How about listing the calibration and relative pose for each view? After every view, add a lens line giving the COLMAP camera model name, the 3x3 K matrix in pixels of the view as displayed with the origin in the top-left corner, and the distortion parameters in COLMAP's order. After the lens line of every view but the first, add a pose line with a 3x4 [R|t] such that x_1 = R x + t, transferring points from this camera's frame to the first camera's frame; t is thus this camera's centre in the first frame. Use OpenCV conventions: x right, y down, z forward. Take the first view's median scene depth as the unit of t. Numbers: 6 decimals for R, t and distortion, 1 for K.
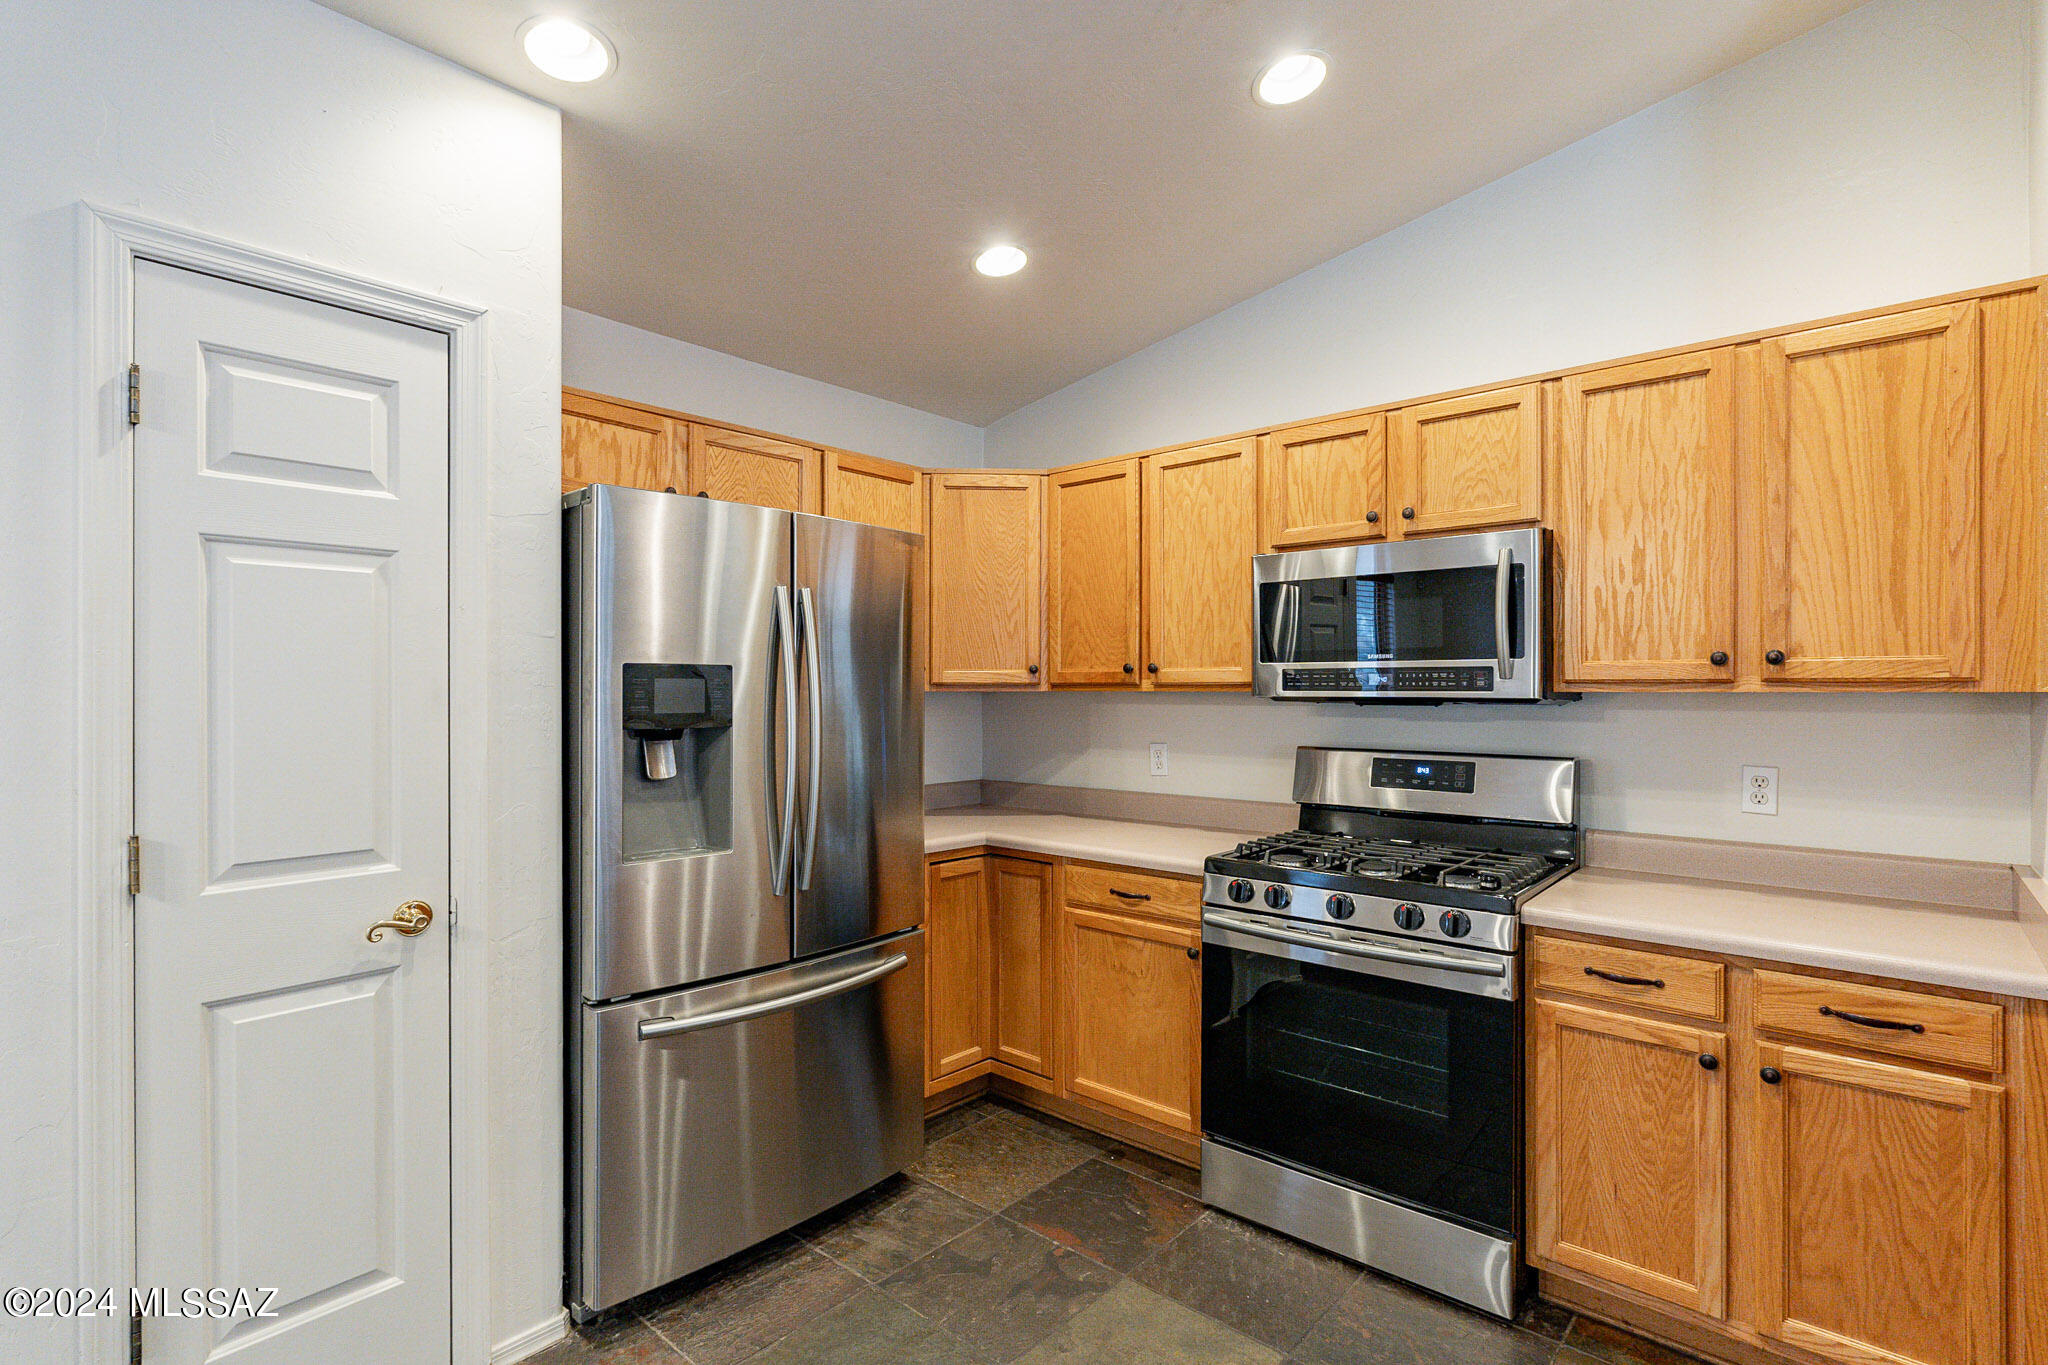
lens RADIAL K [[987.3, 0, 1024.0], [0, 987.3, 682.5], [0, 0, 1]] dist [-0.000790, 0.000066]
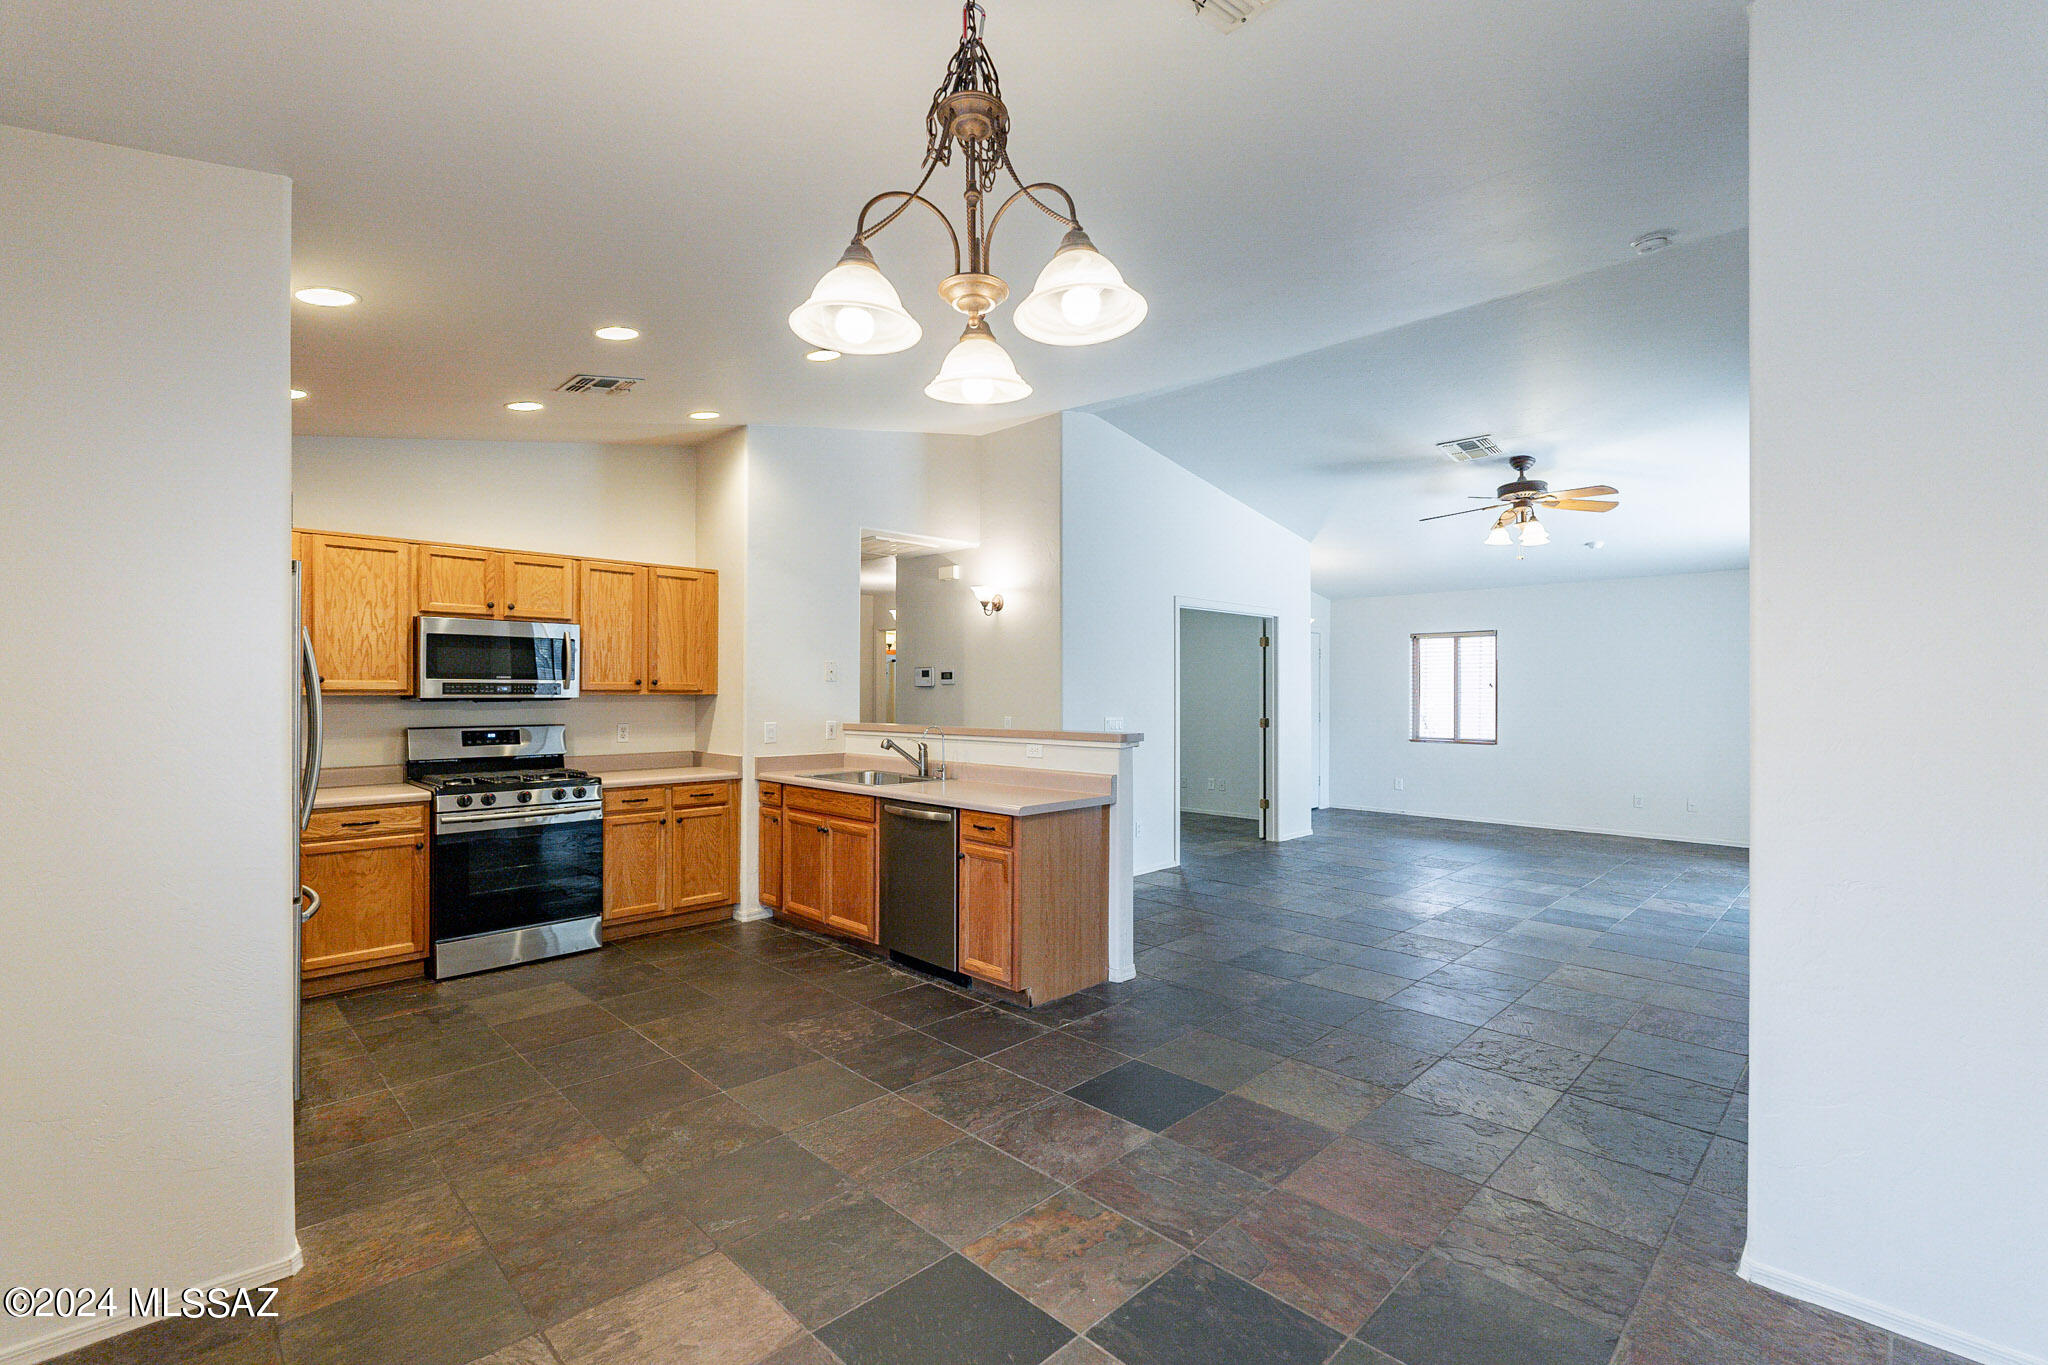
lens RADIAL K [[890.1, 0, 1020.2], [0, 890.1, 686.3], [0, 0, 1]] dist [-0.001242, -0.000176]
pose [[0.062352, 0.007211, 0.998028, -1.362645], [-0.005892, 0.999959, -0.006857, -0.001949], [-0.998037, -0.005453, 0.062392, -0.155634]]
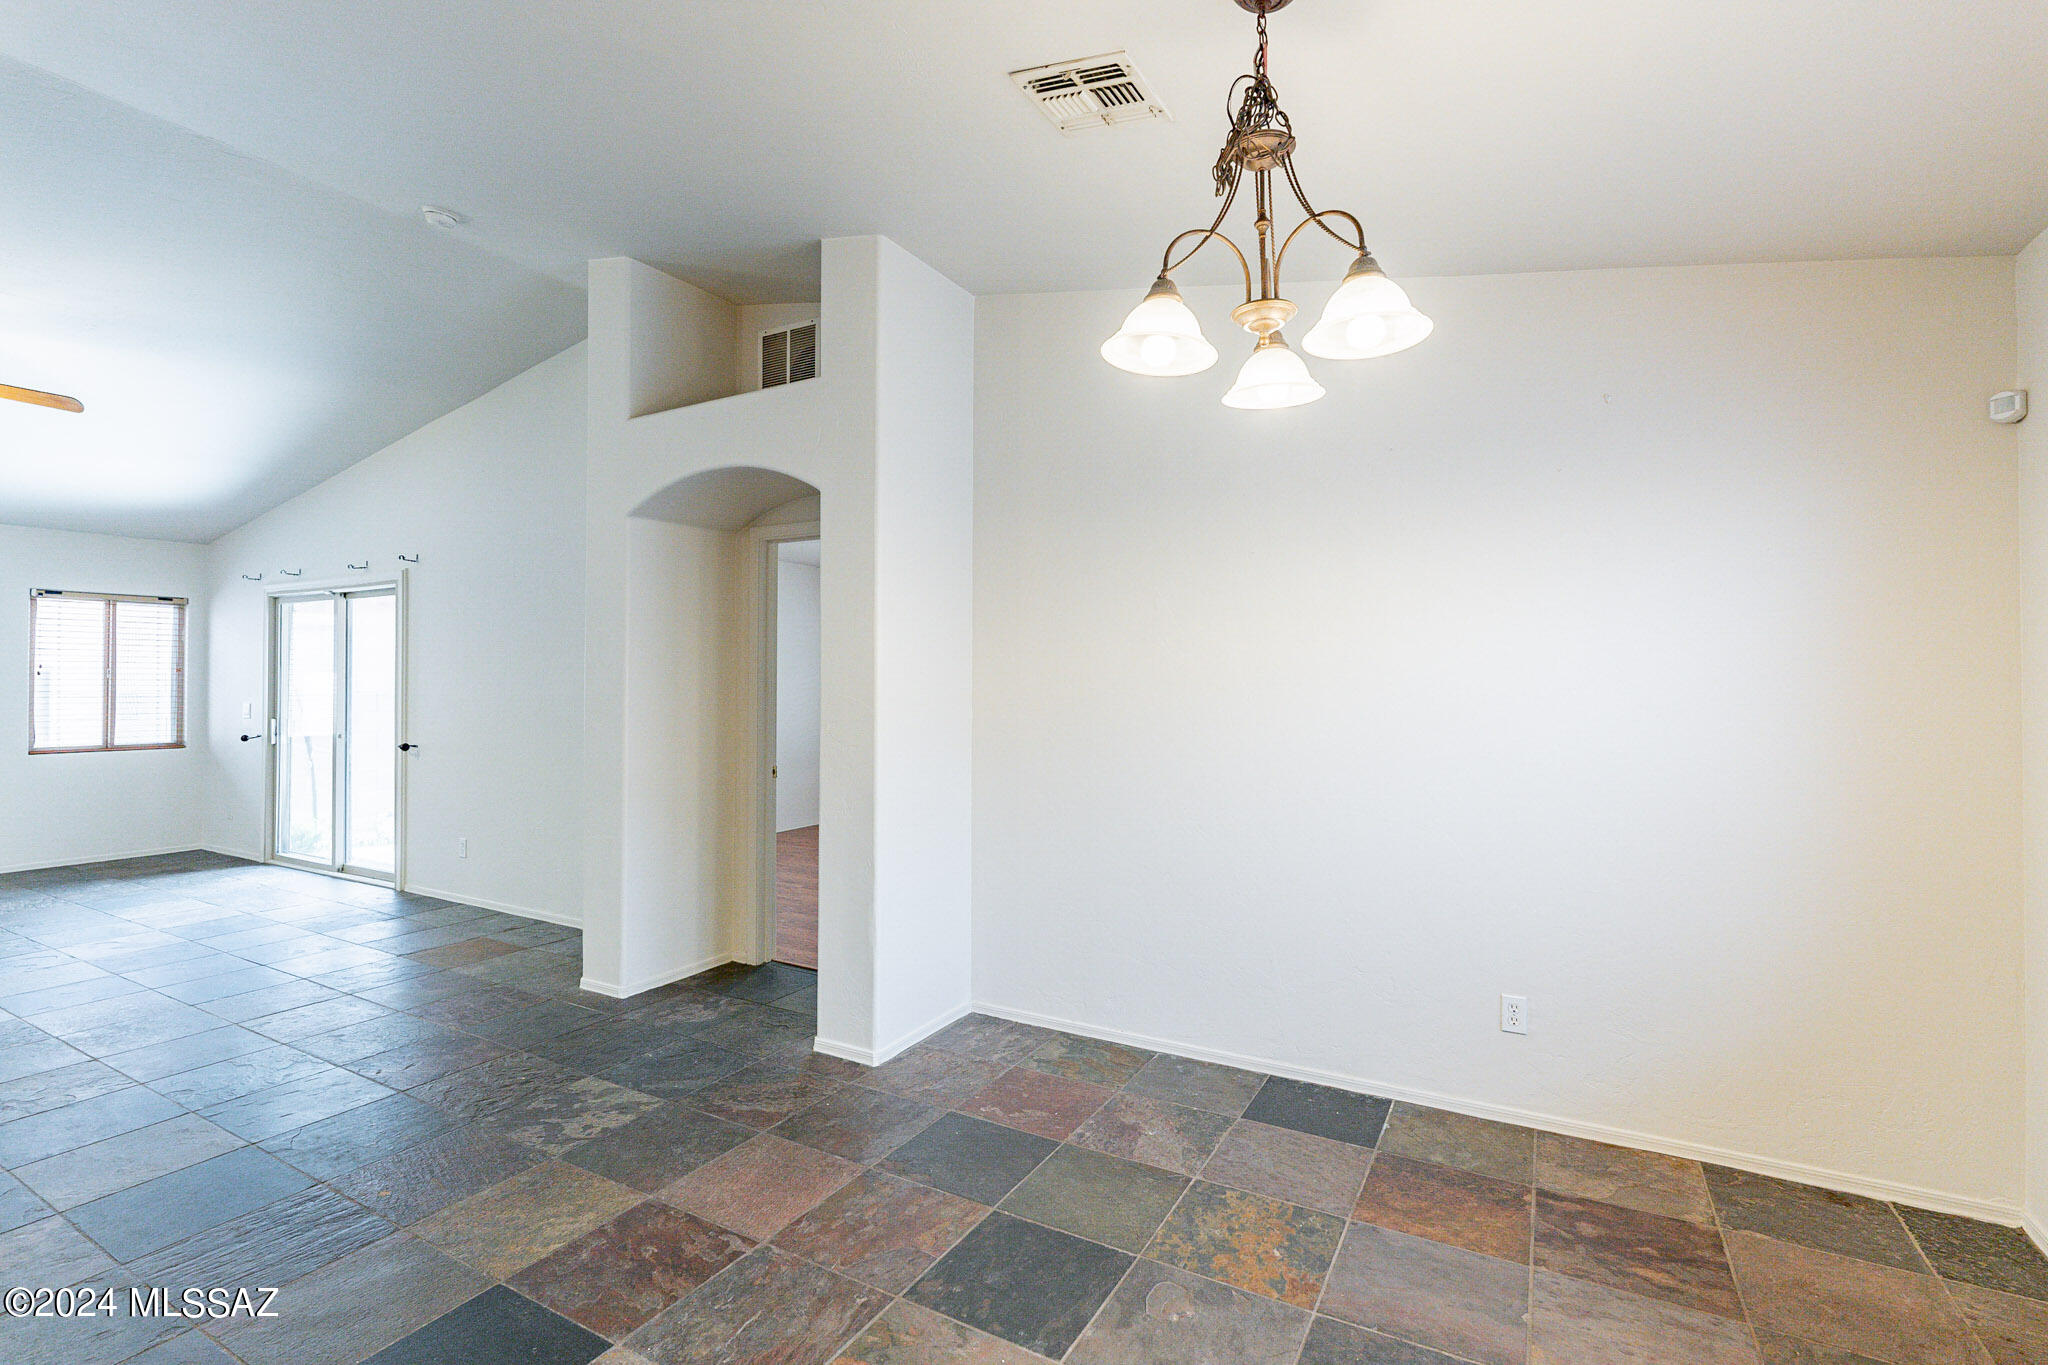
lens RADIAL K [[940.2, 0, 1022.0], [0, 940.2, 656.5], [0, 0, 1]] dist [-0.000735, 0.000169]
pose [[-0.978661, -0.006036, -0.205391, -0.442595], [0.000434, 0.999506, -0.031438, 0.003563], [0.205479, -0.030857, -0.978175, 0.559030]]
